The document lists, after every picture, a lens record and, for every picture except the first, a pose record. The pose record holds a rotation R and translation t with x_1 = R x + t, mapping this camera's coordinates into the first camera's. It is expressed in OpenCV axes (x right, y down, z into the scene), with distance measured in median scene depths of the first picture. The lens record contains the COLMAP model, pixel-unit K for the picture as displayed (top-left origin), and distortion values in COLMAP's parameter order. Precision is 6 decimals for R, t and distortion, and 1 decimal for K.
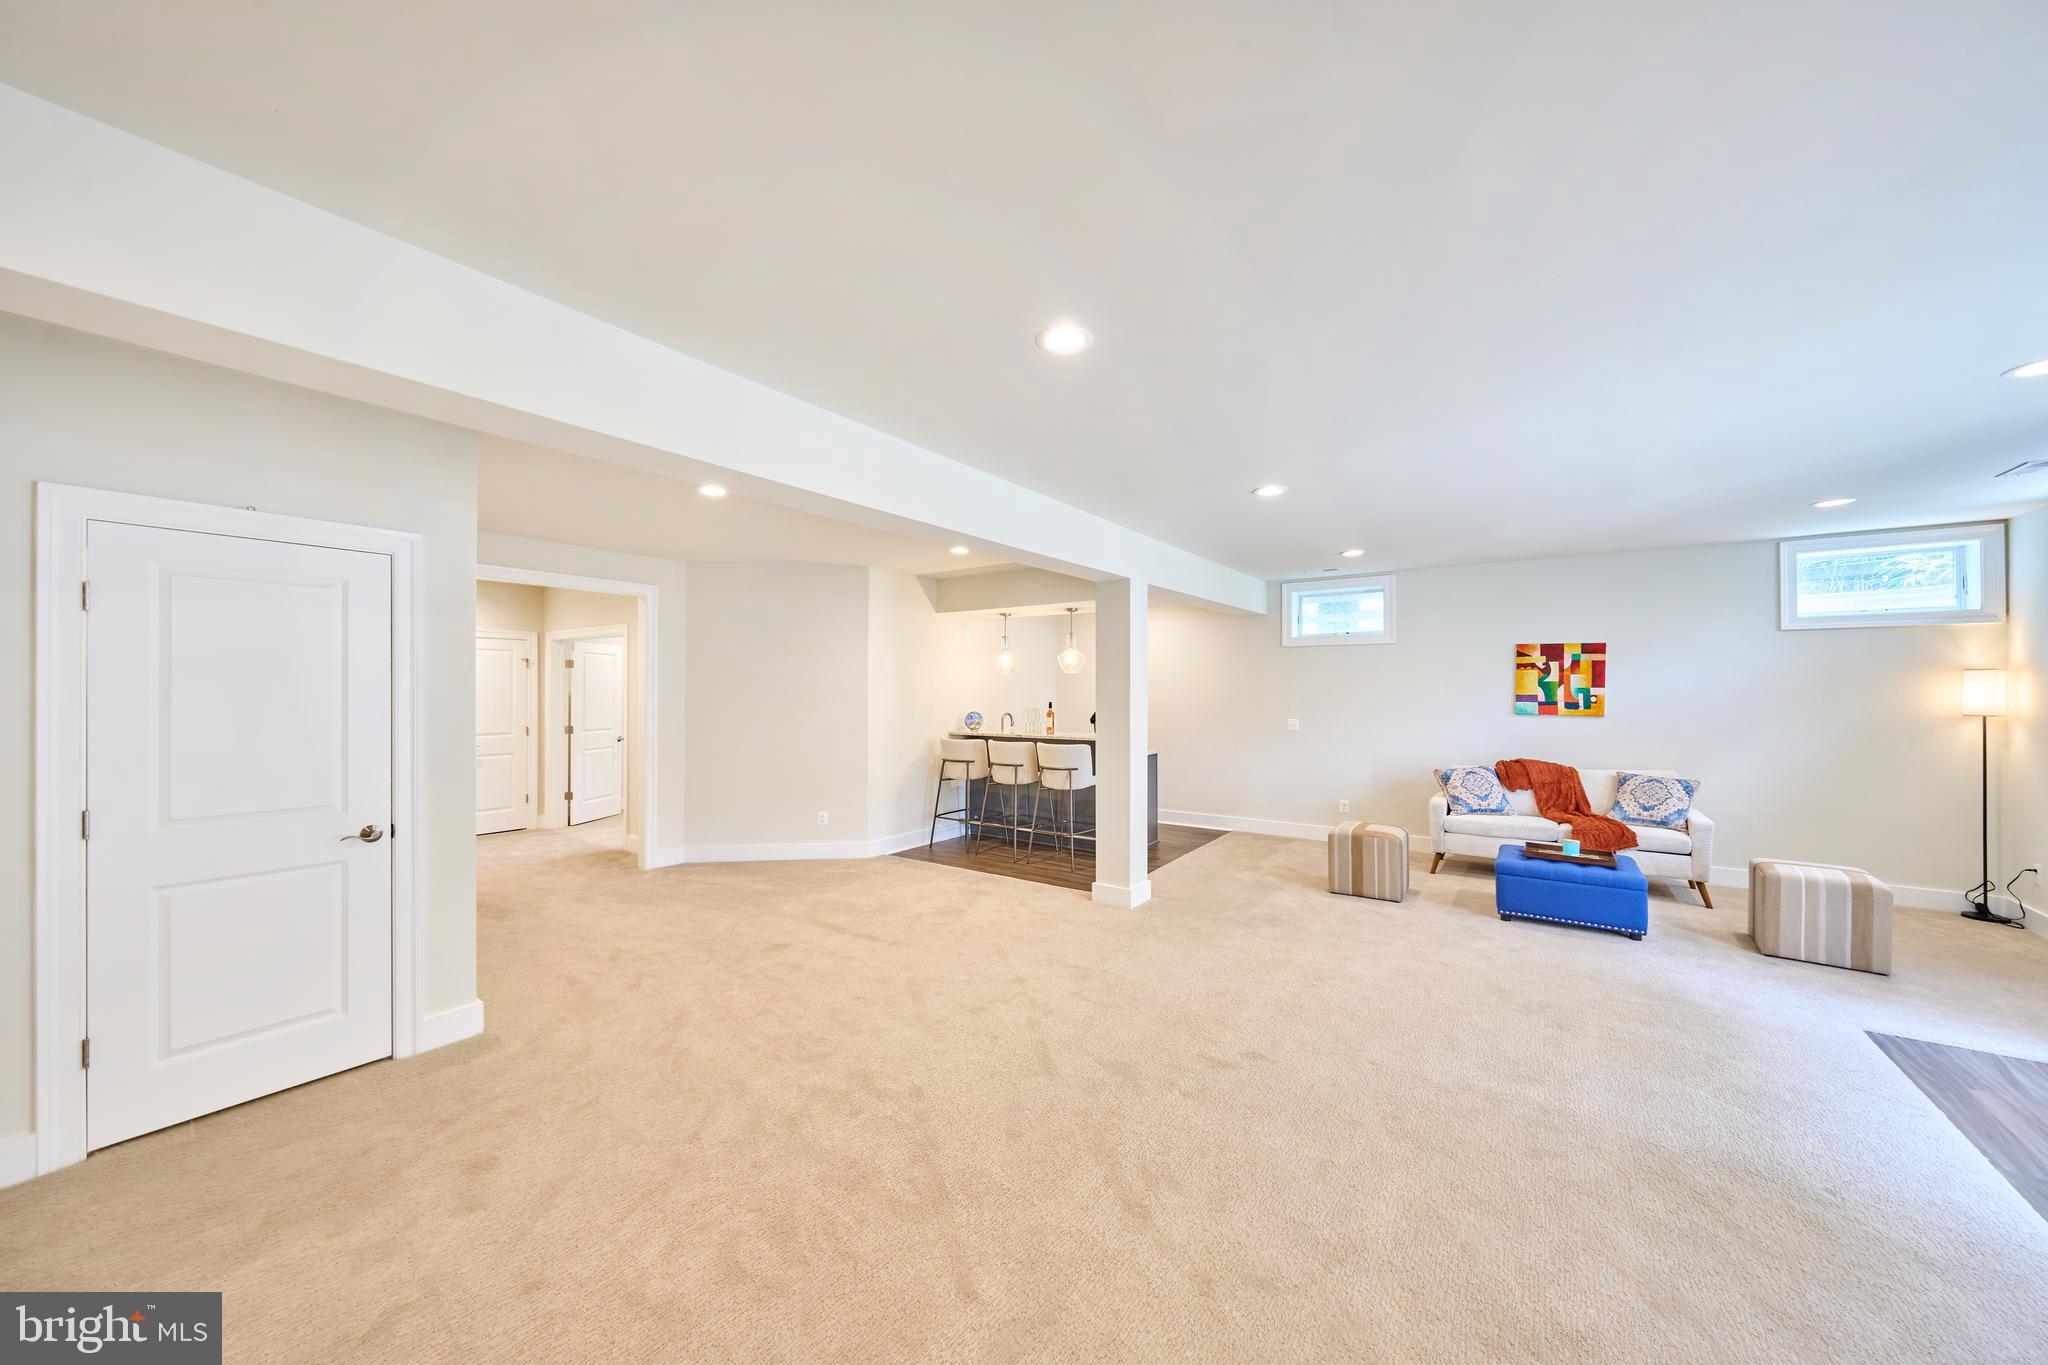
lens RADIAL K [[720.0, 0, 1025.0], [0, 720.0, 690.0], [0, 0, 1]] dist [-0.004166, 0.000188]
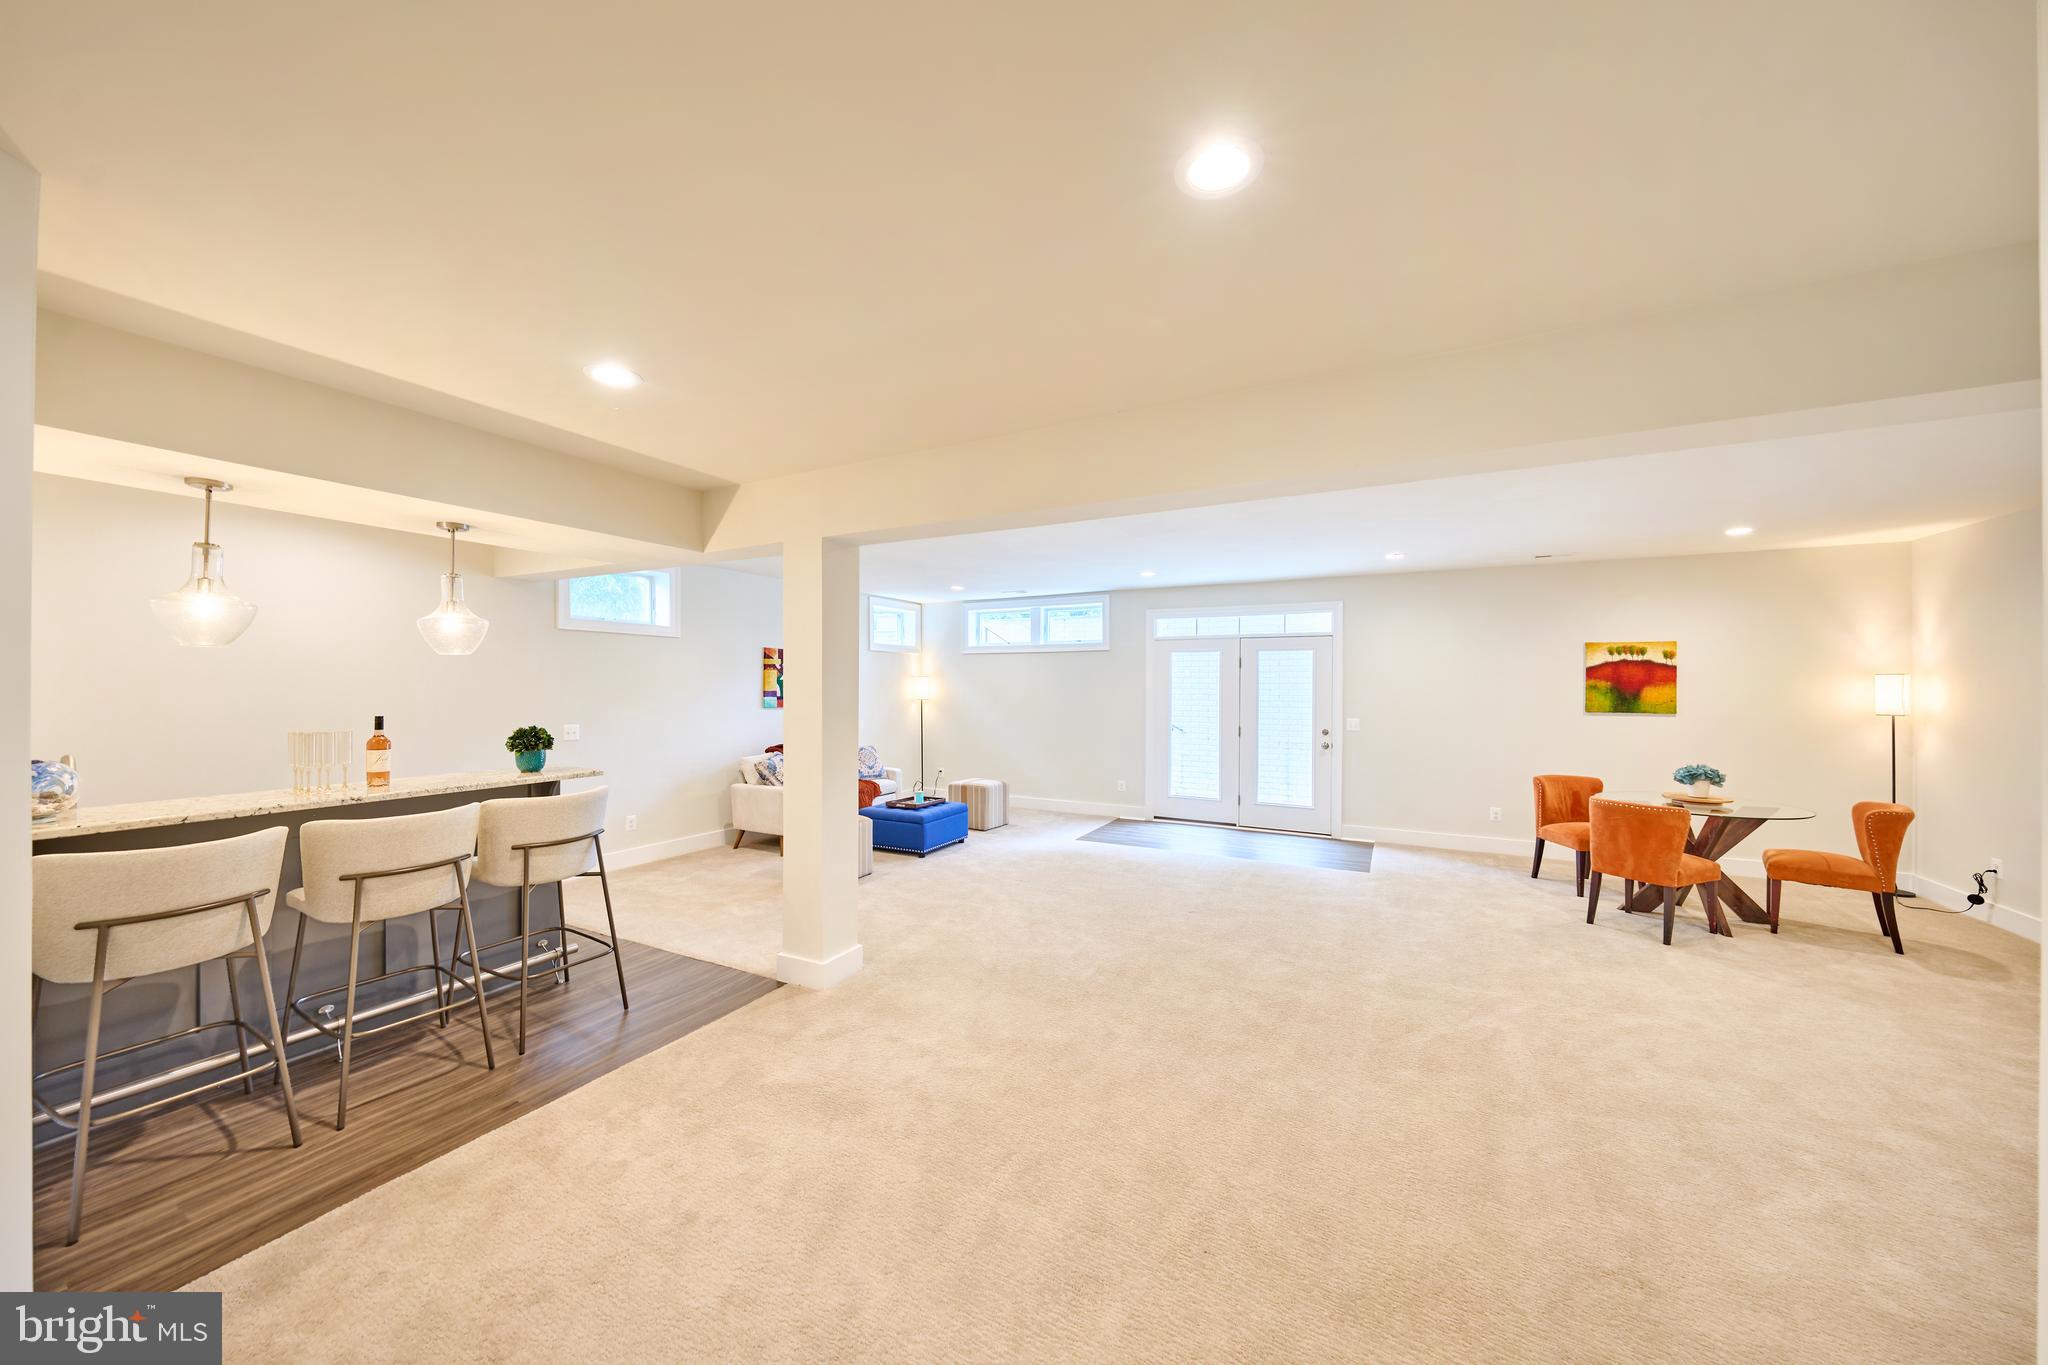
lens RADIAL K [[705.9, 0, 1024.0], [0, 705.9, 681.4], [0, 0, 1]] dist [-0.004912, 0.000737]
pose [[-0.131822, 0.004322, 0.991264, -0.537140], [-0.002692, 0.999985, -0.004718, -0.004907], [-0.991270, -0.003290, -0.131808, 0.780794]]
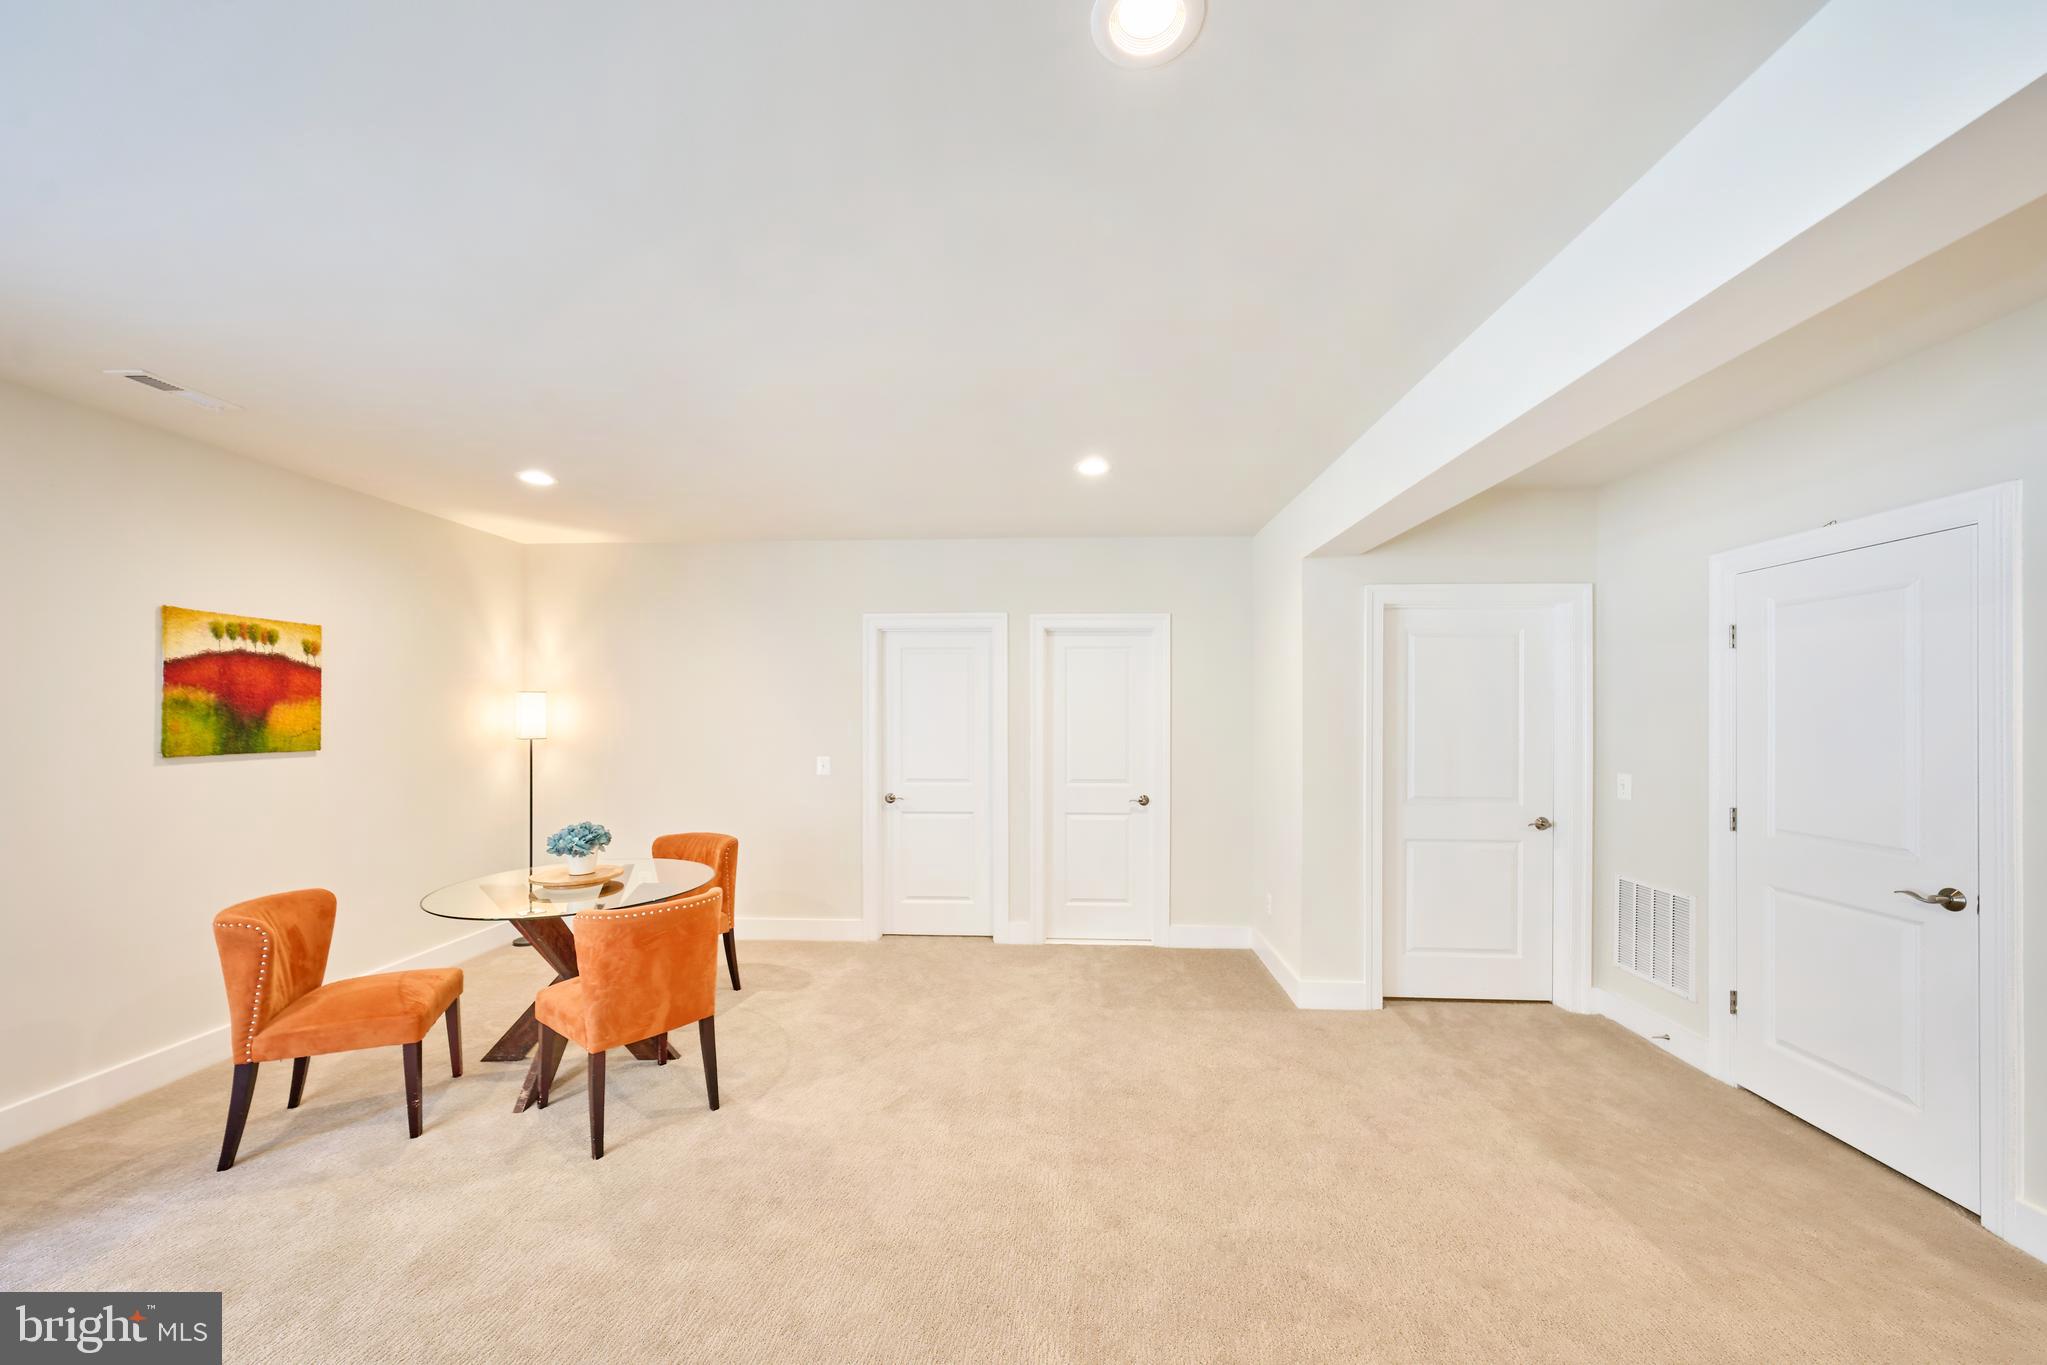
lens RADIAL K [[705.6, 0, 1019.2], [0, 705.6, 719.1], [0, 0, 1]] dist [-0.004912, 0.000737]
pose [[-0.847473, 0.000067, -0.530838, 0.151660], [-0.002275, 0.999990, 0.003759, 0.004272], [0.530833, 0.004394, -0.847465, 0.528430]]
